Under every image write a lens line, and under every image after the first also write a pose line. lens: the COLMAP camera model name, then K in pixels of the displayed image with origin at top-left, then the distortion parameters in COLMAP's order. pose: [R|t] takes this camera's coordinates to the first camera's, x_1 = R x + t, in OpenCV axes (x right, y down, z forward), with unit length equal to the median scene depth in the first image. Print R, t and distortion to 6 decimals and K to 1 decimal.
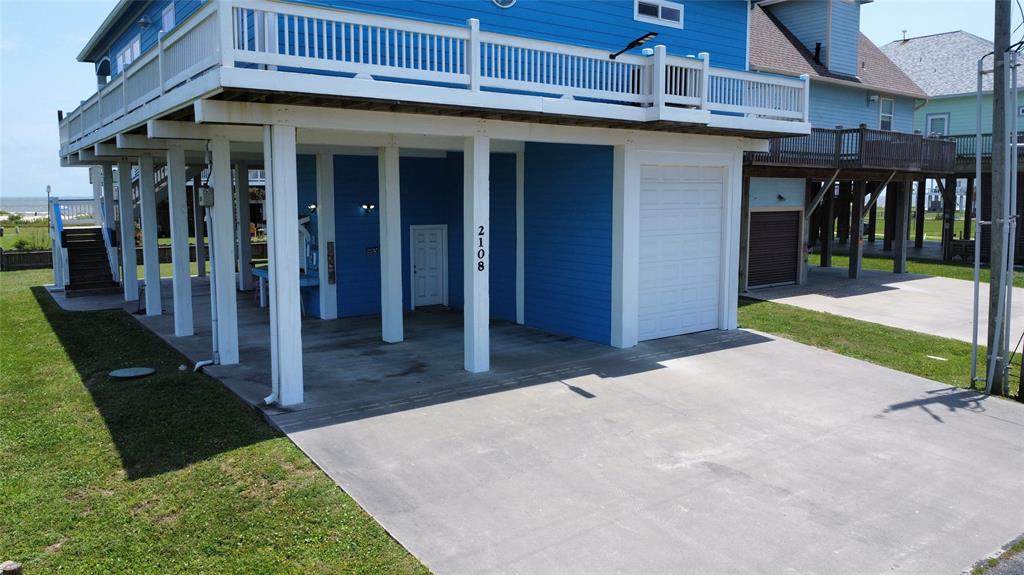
lens RADIAL K [[743.4, 0, 509.4], [0, 743.4, 282.0], [0, 0, 1]] dist [-0.030943, 0.006410]
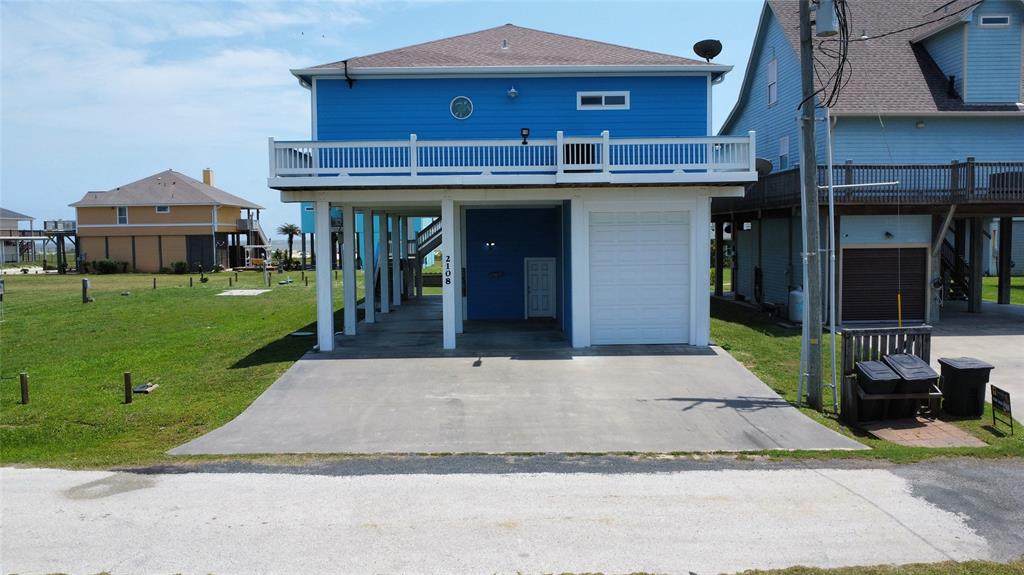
lens RADIAL K [[743.4, 0, 510.2], [0, 743.4, 282.5], [0, 0, 1]] dist [-0.030943, 0.006410]
pose [[0.811944, 0.026817, -0.583119, 1.018077], [-0.057120, 0.997800, -0.033647, 0.027924], [0.580934, 0.060627, 0.811690, -0.215975]]
